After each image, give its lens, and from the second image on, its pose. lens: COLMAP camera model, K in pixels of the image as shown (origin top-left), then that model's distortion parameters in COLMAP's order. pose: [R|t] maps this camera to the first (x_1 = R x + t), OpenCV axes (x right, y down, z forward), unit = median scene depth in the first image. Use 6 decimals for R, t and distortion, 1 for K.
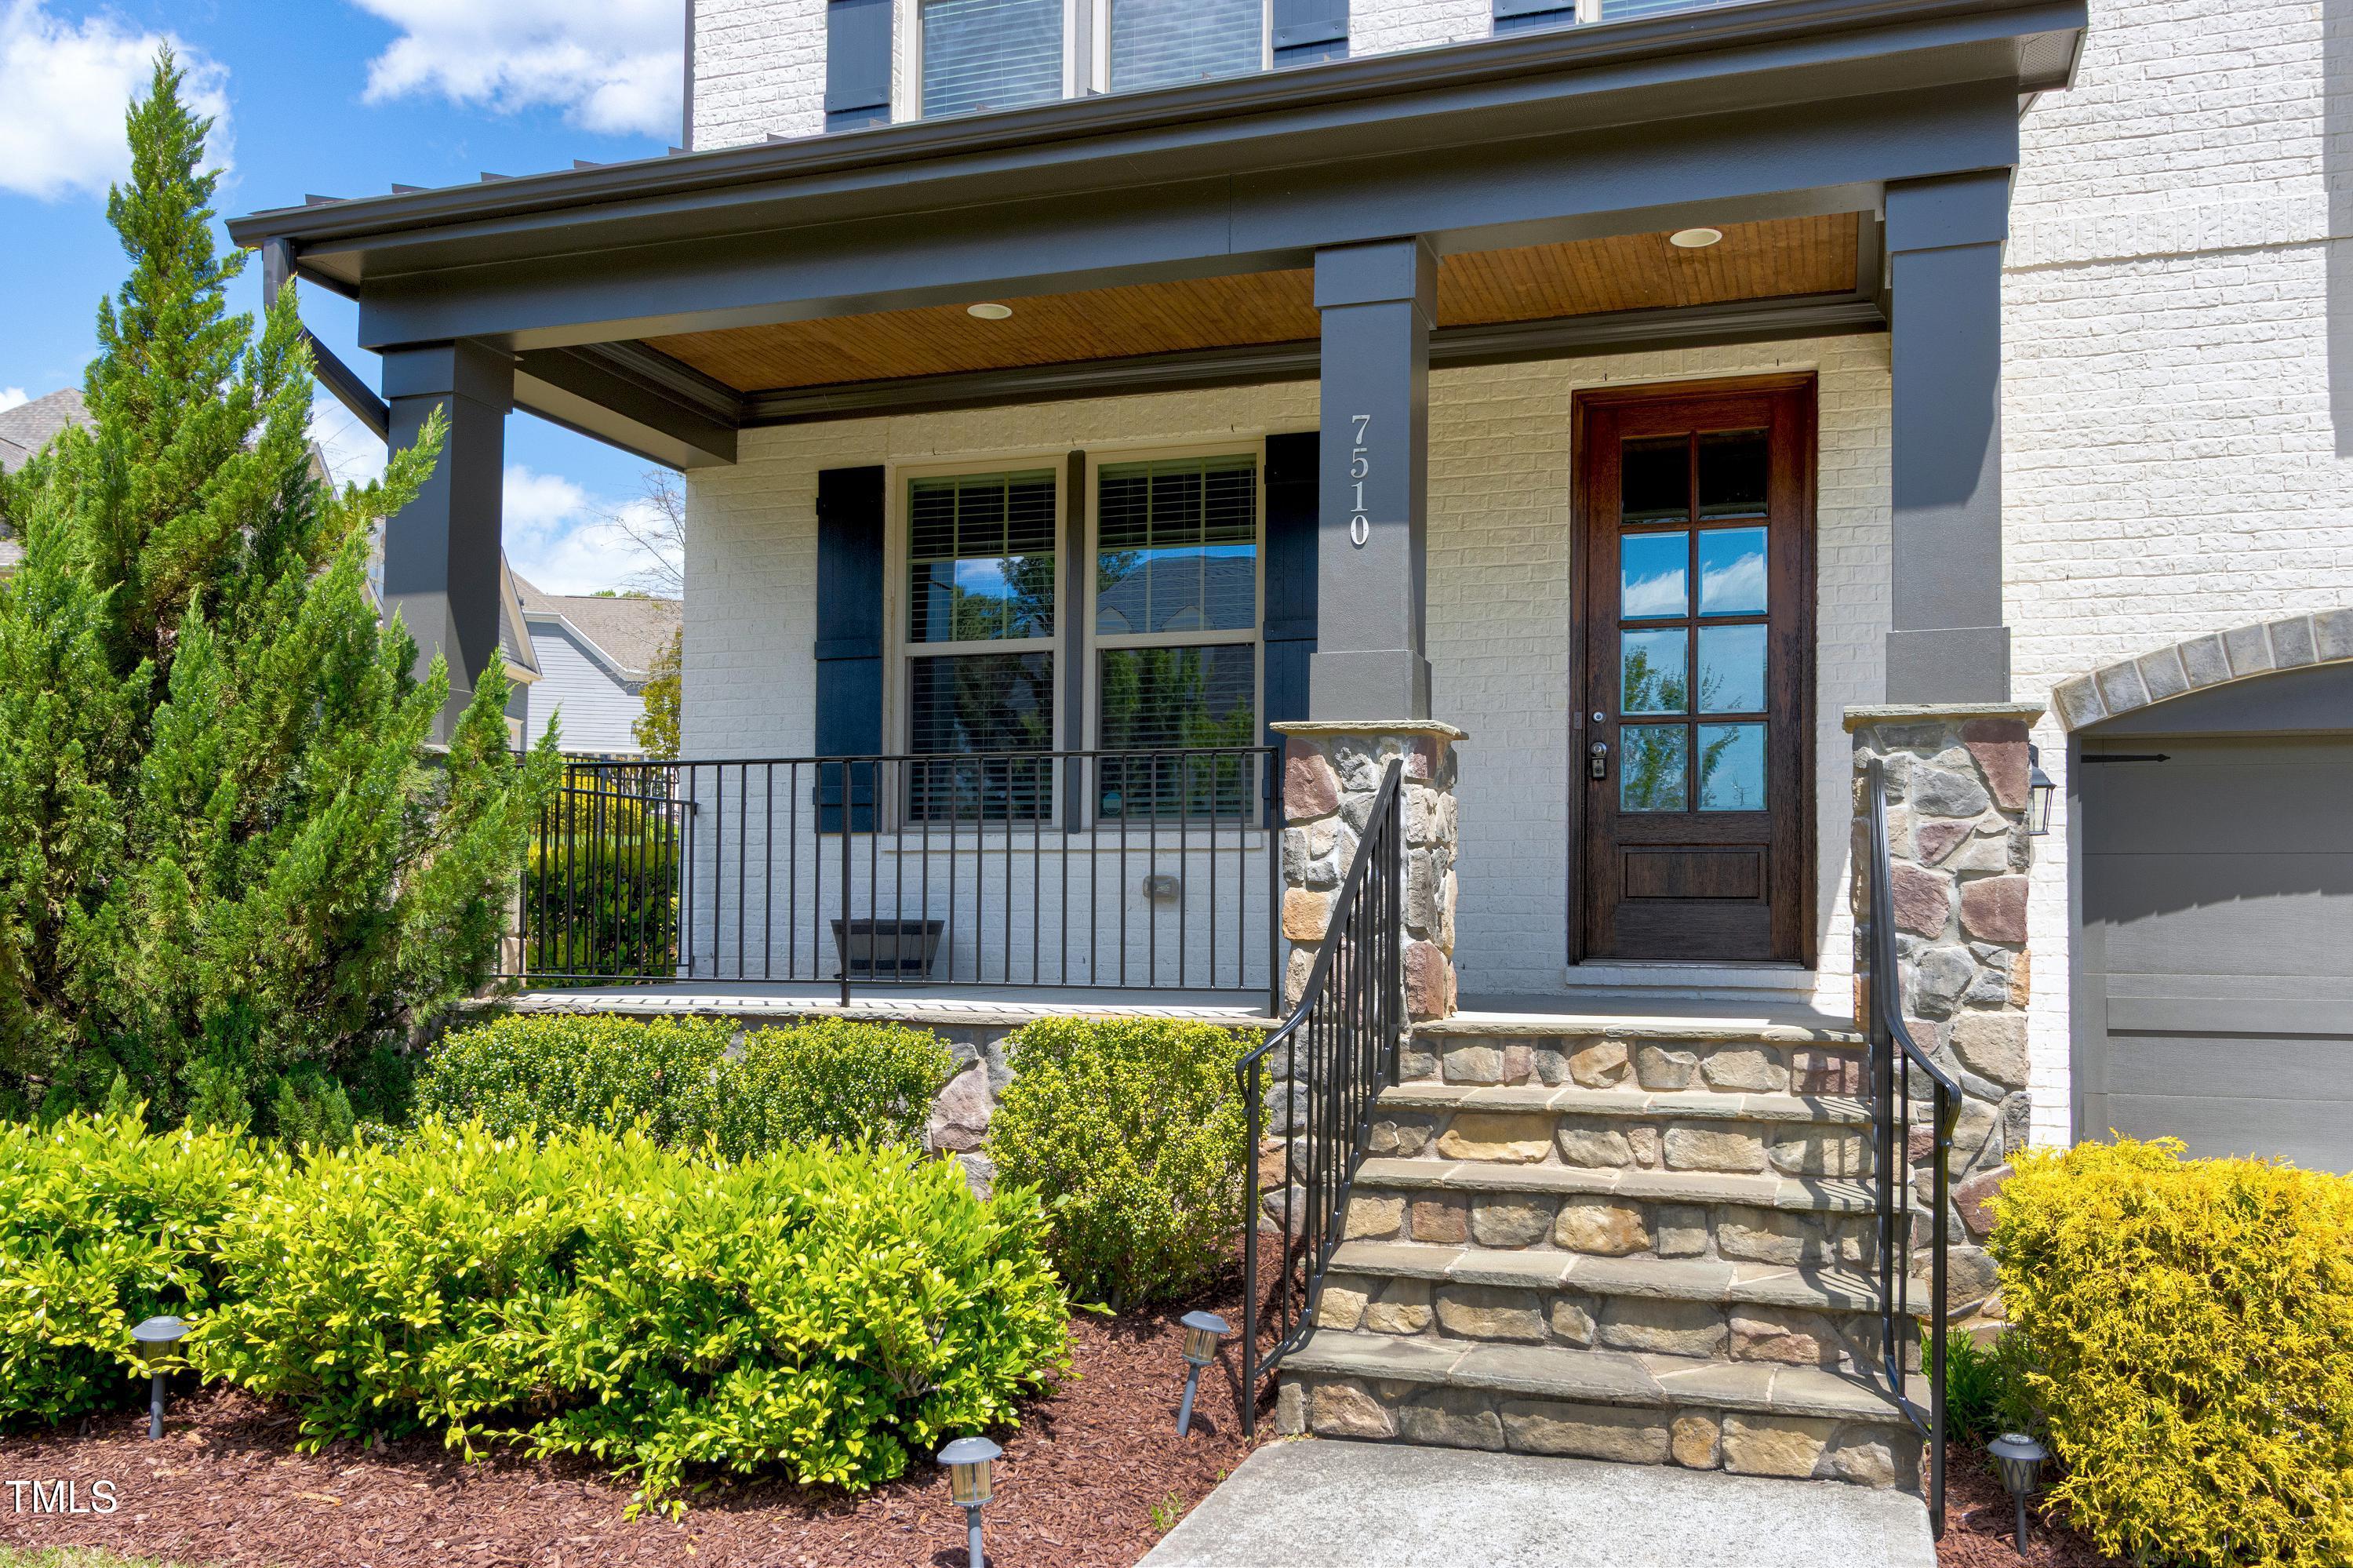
lens RADIAL K [[1910.0, 0, 1170.8], [0, 1910.0, 816.2], [0, 0, 1]] dist [0.004517, 0.005236]
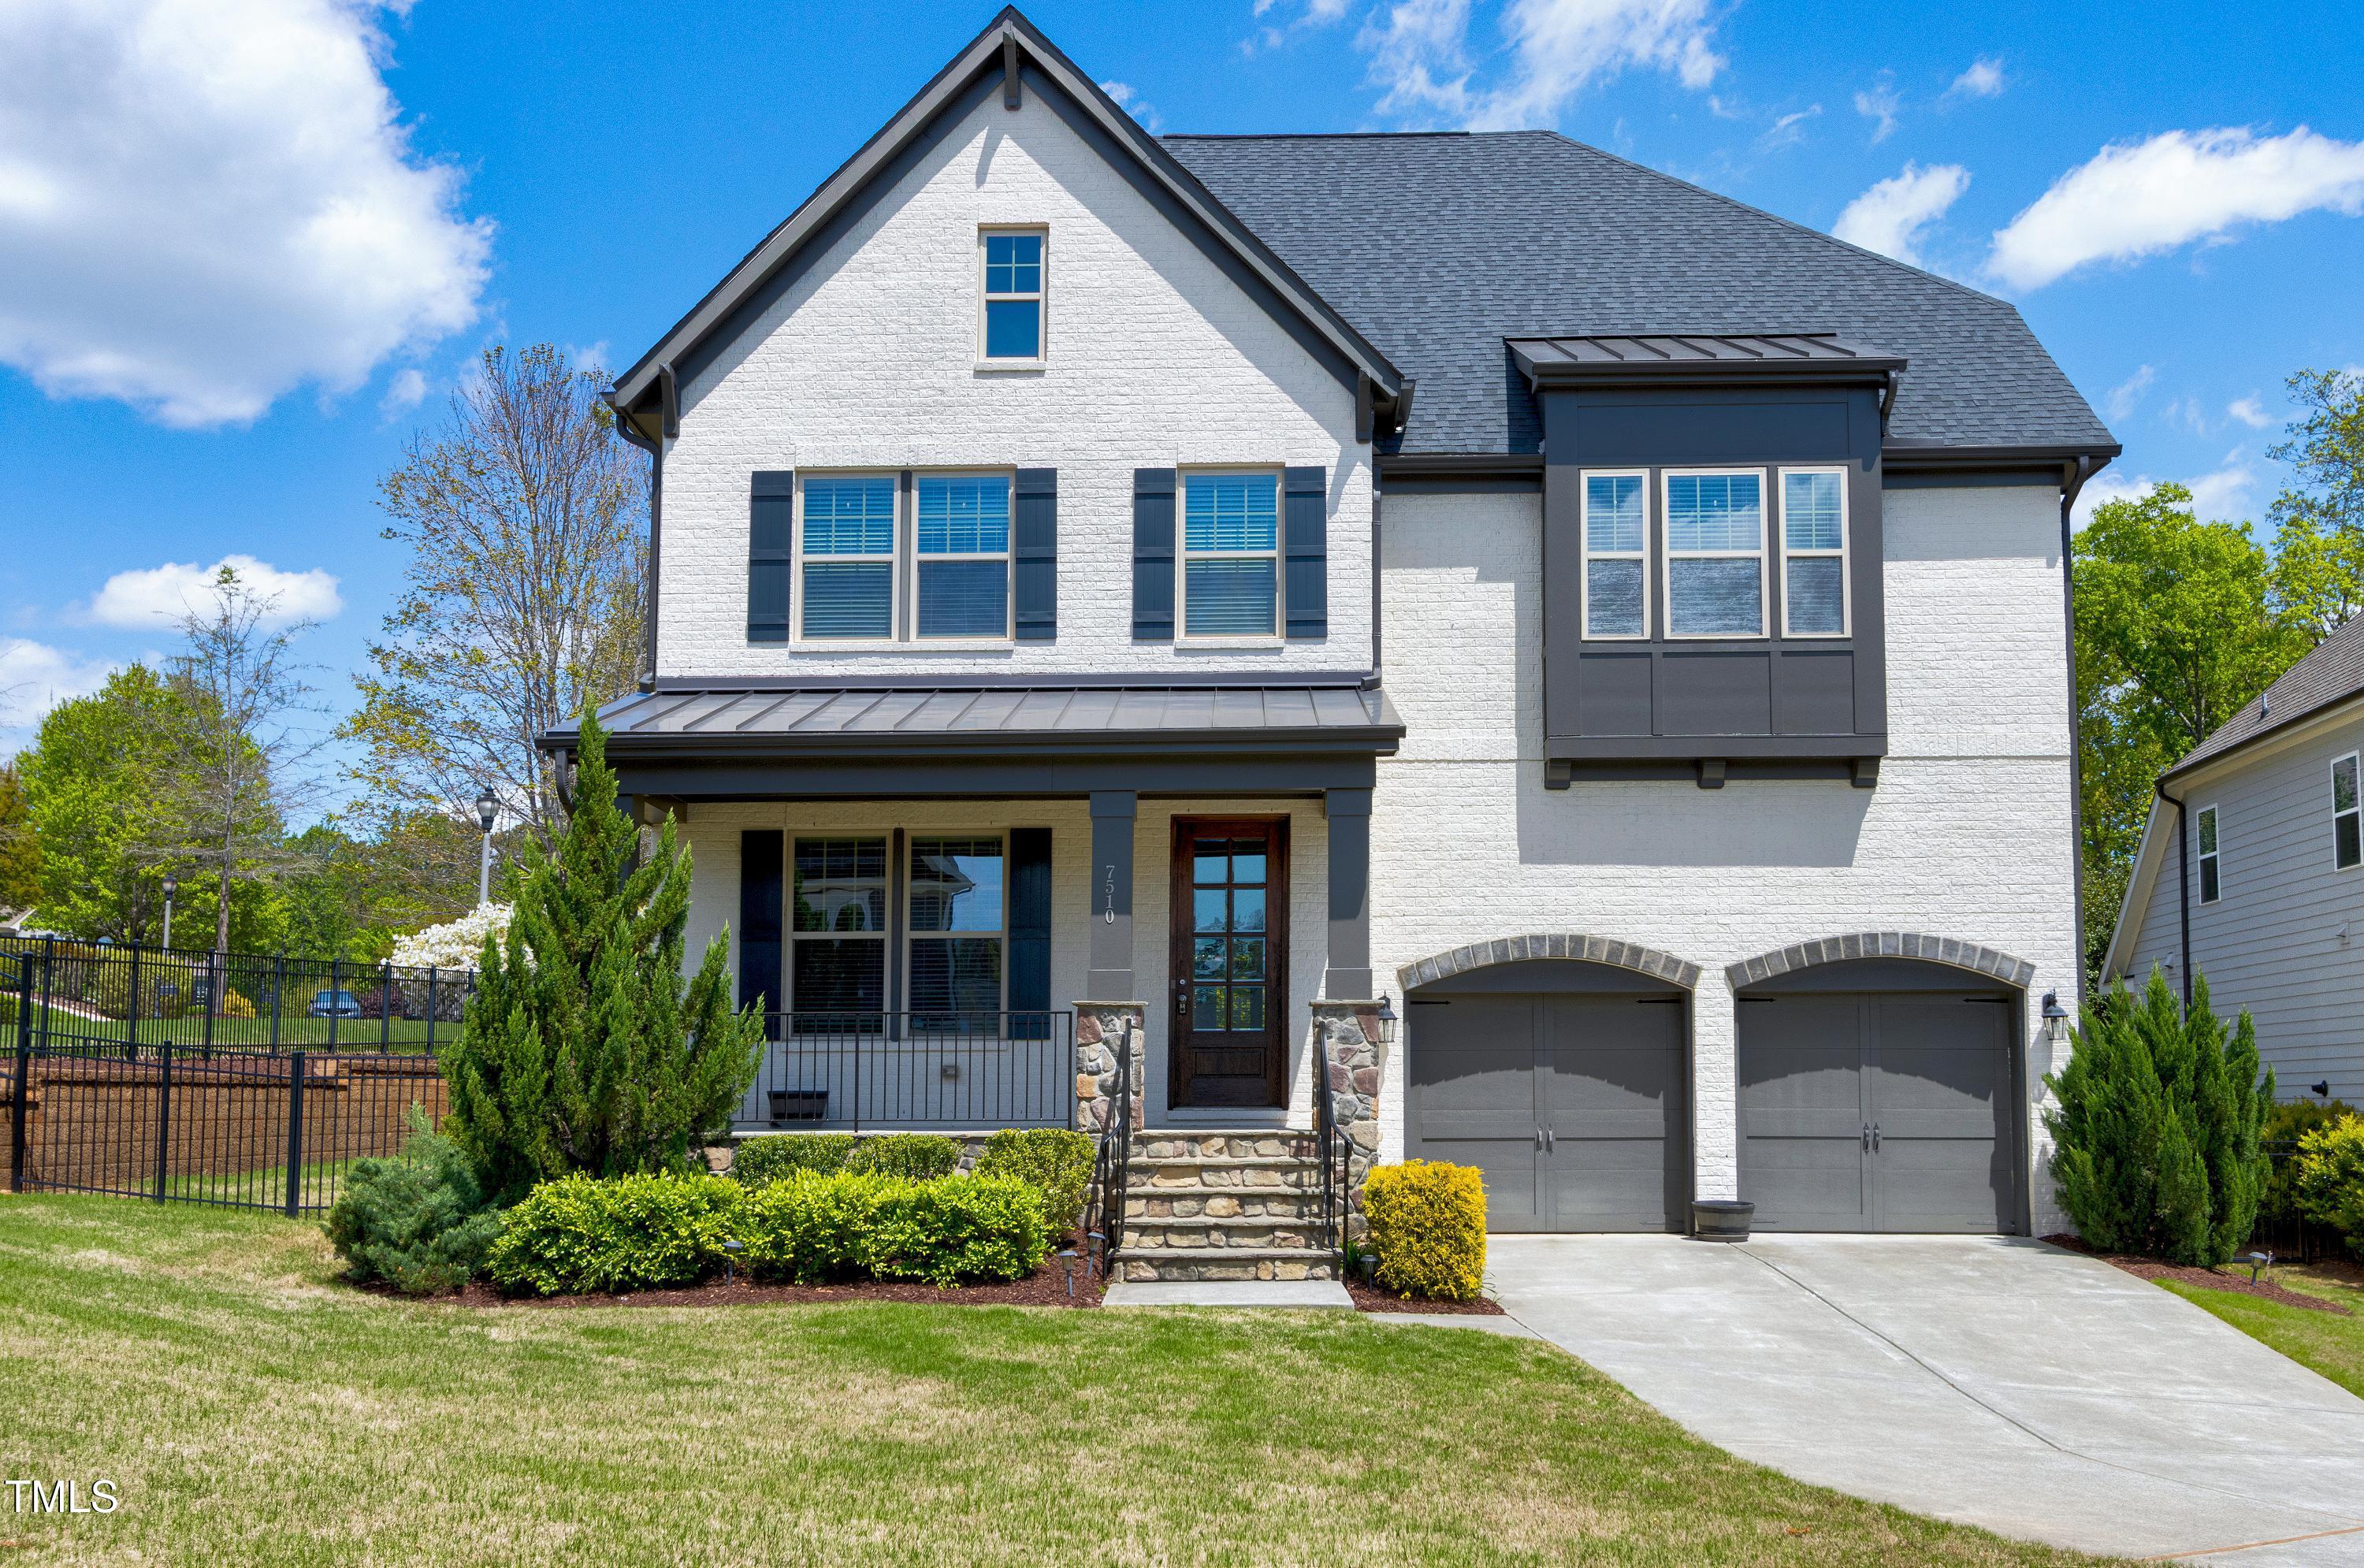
lens RADIAL K [[2341.5, 0, 1182.5], [0, 2341.5, 955.0], [0, 0, 1]] dist [-0.002011, -0.000752]
pose [[0.950343, 0.006389, 0.311139, -0.745848], [-0.005847, 0.999979, -0.002676, -0.105469], [-0.311149, 0.000724, 0.950361, -1.822447]]
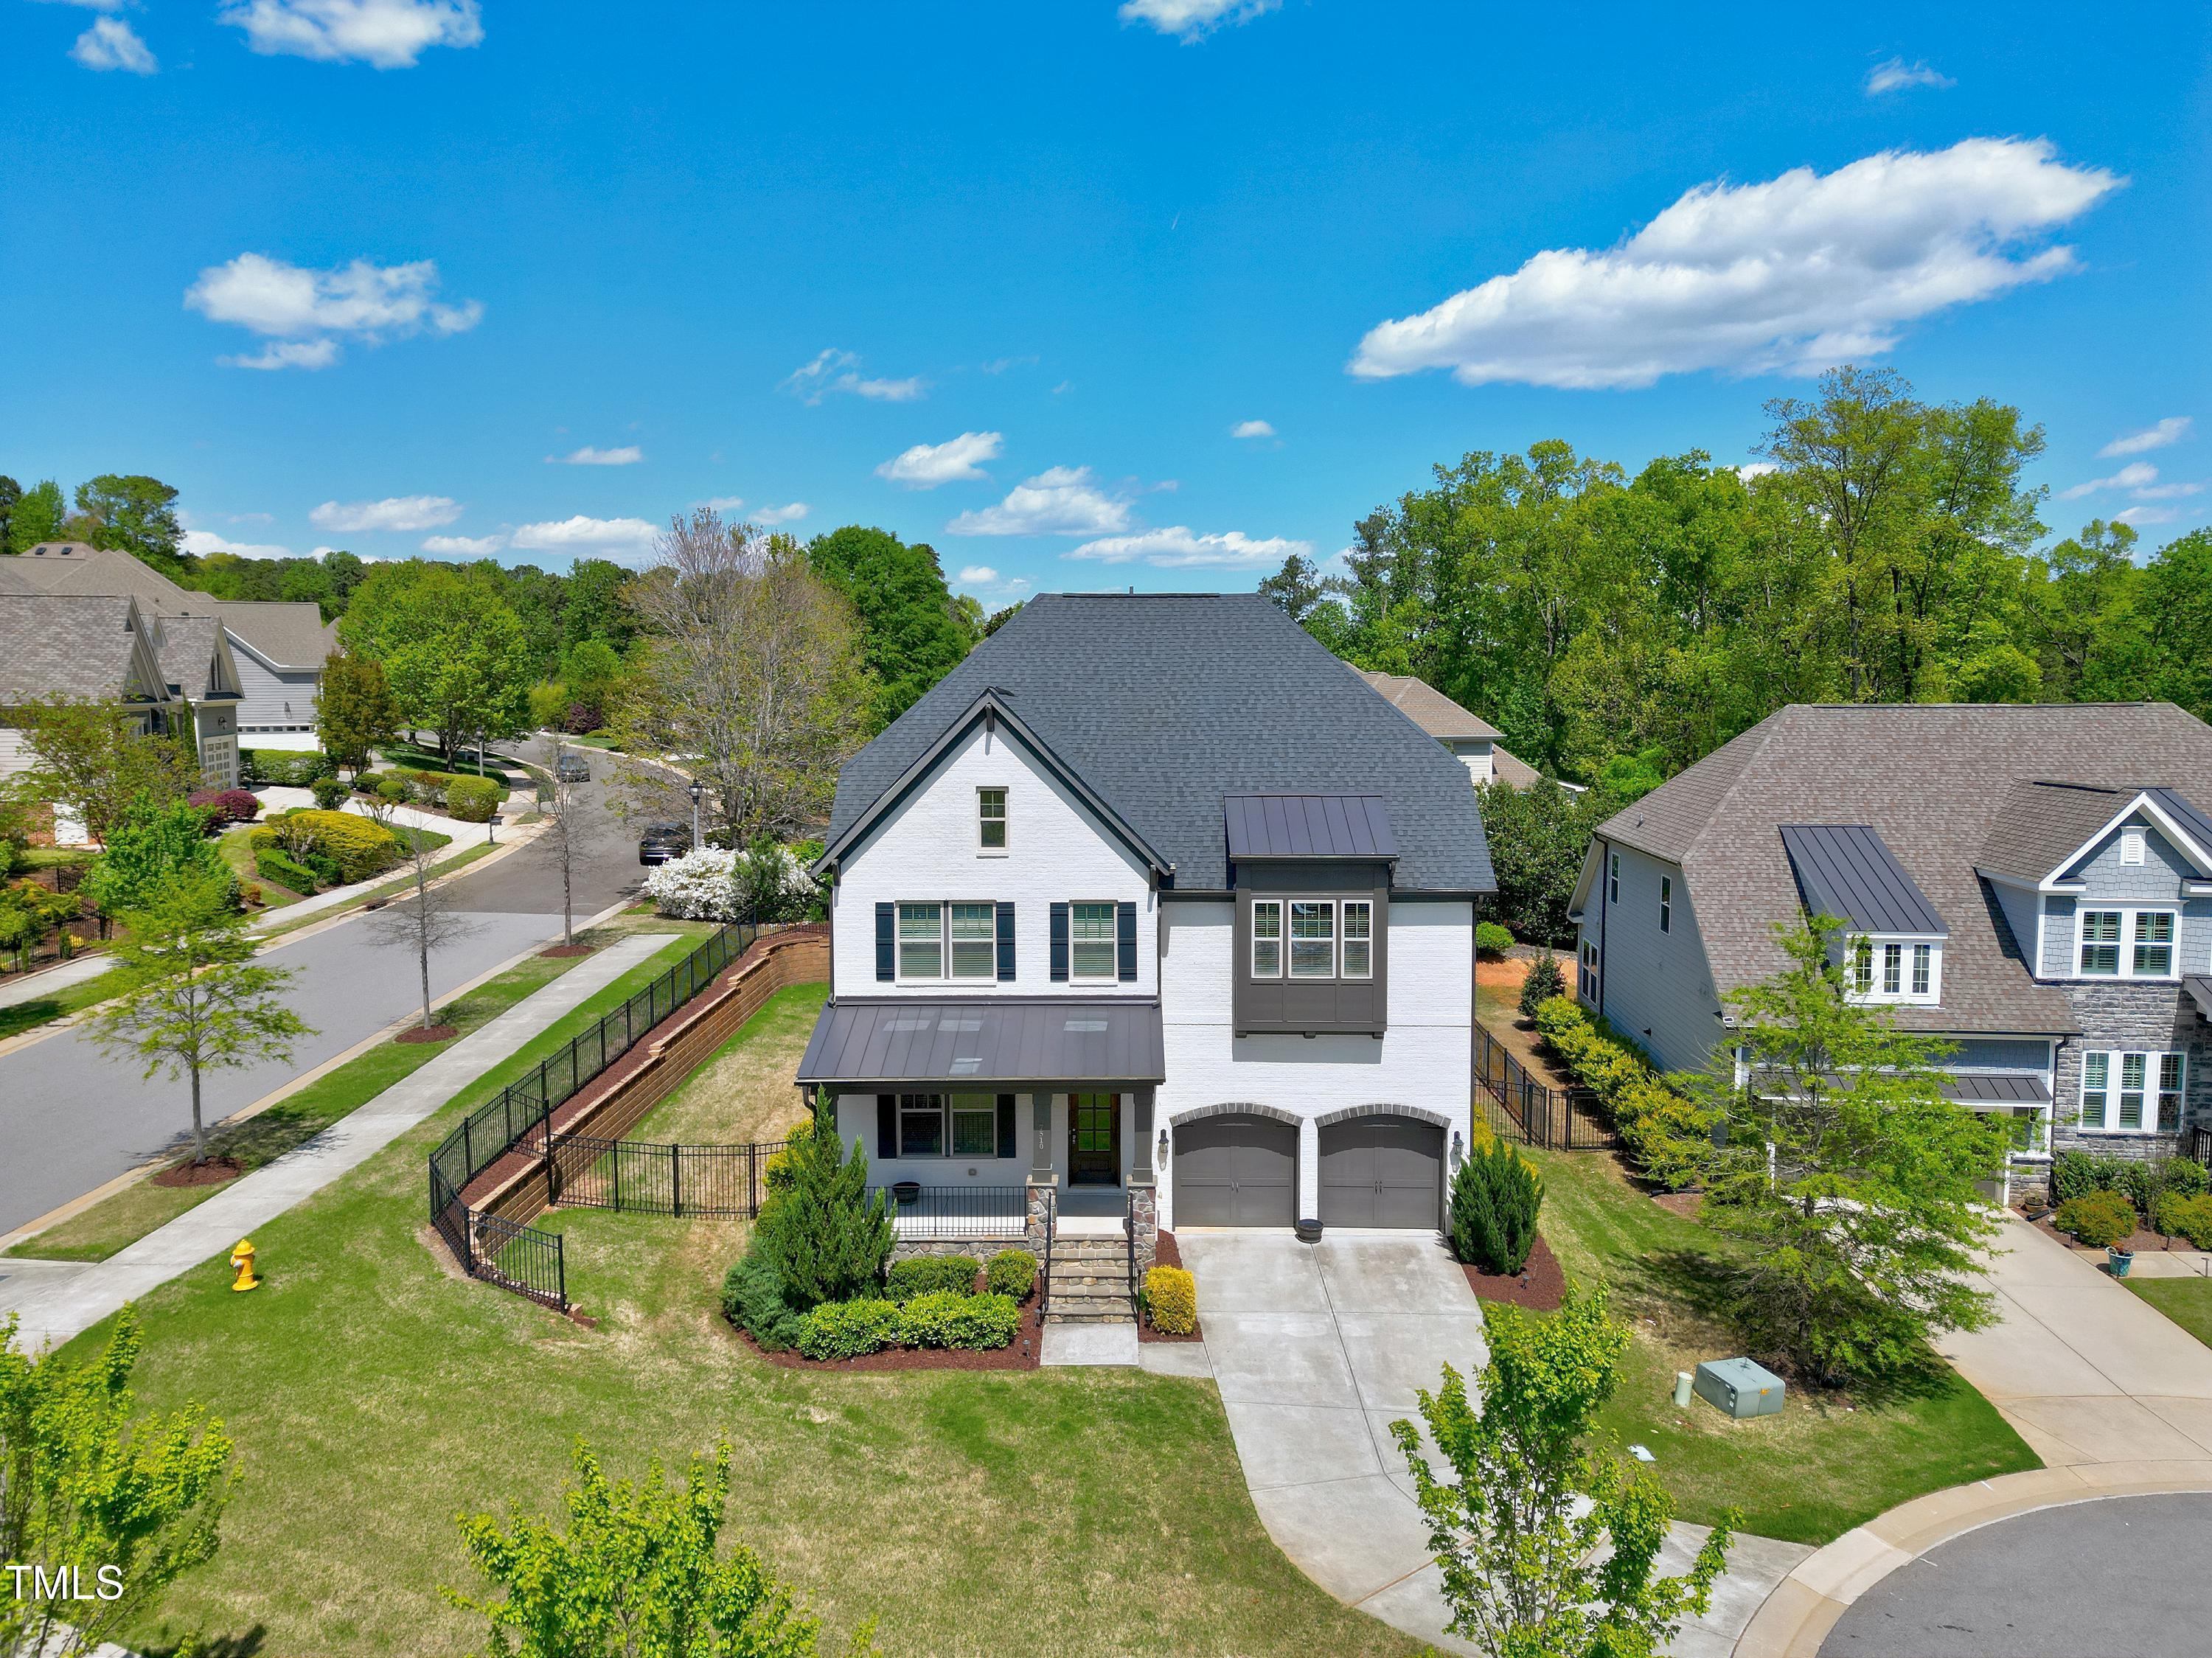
lens RADIAL K [[1540.8, 0, 1106.0], [0, 1540.8, 829.0], [0, 0, 1]] dist [0.073703, -0.076099]
pose [[0.947327, -0.059867, 0.314621, -1.134736], [0.001760, 0.983331, 0.181814, -1.991973], [-0.320262, -0.171683, 0.931642, -3.211833]]
